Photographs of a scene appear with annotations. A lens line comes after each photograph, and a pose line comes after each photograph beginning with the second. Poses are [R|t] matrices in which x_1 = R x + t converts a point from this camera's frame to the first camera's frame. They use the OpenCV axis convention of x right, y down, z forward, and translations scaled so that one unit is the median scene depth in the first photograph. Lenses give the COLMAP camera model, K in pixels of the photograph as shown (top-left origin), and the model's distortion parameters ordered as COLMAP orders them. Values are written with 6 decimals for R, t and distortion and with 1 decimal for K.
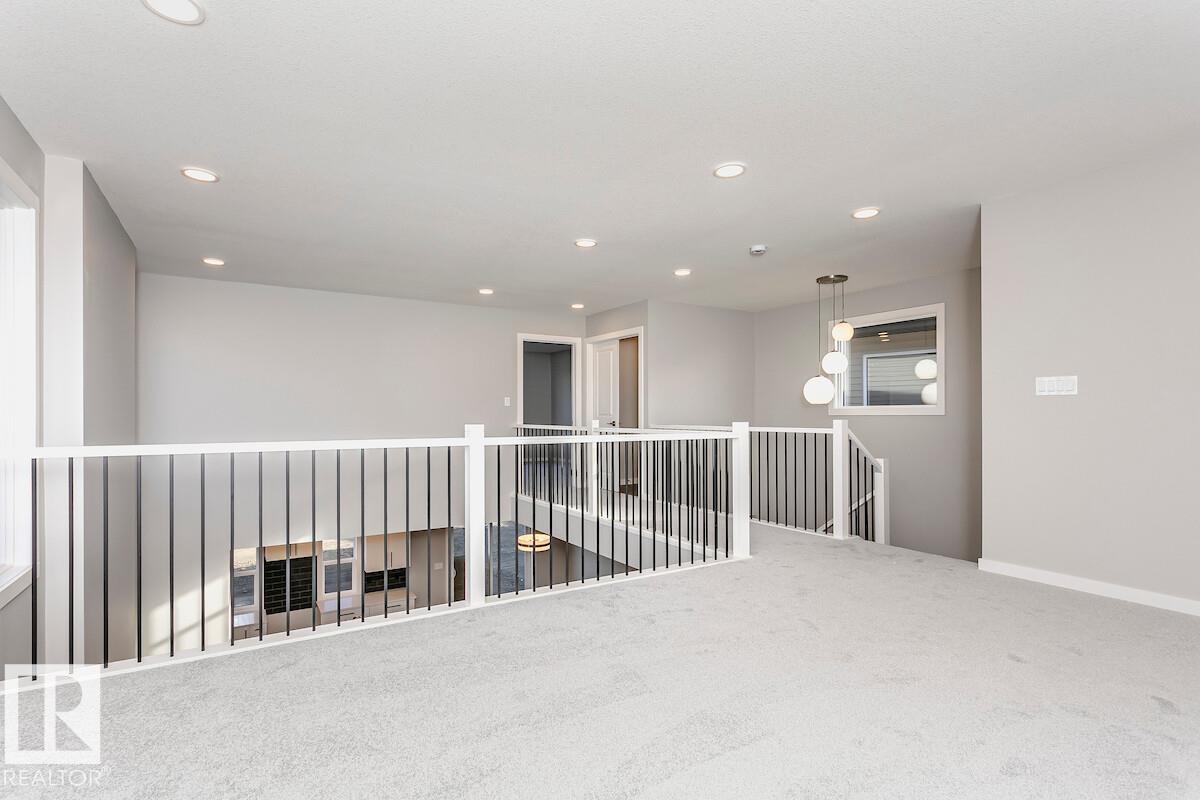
lens RADIAL K [[608.6, 0, 600.0], [0, 608.6, 400.0], [0, 0, 1]] dist [-0.020149, -0.000164]
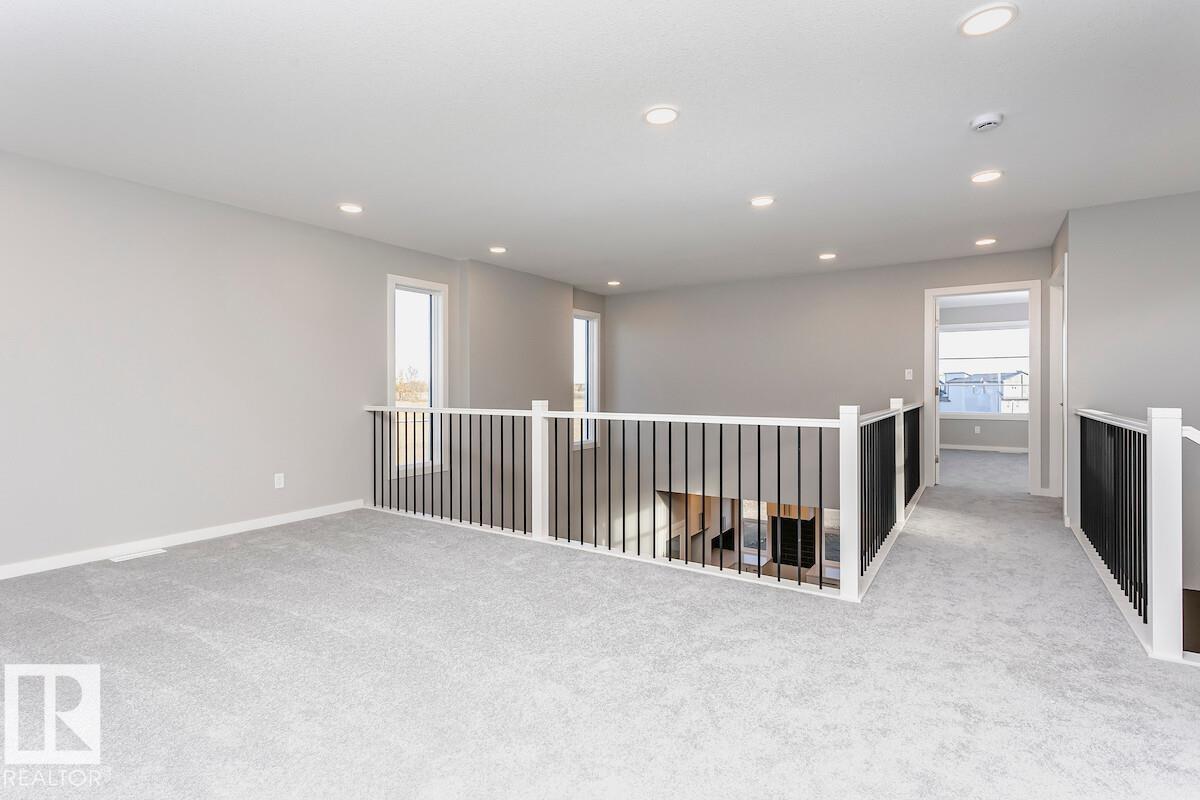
lens RADIAL K [[570.3, 0, 585.8], [0, 570.3, 406.5], [0, 0, 1]] dist [-0.002193, 0.000152]
pose [[0.390459, 0.026881, -0.920228, 0.563286], [0.013586, 0.999297, 0.034955, 0.006790], [0.920520, -0.026151, 0.389819, 0.365533]]
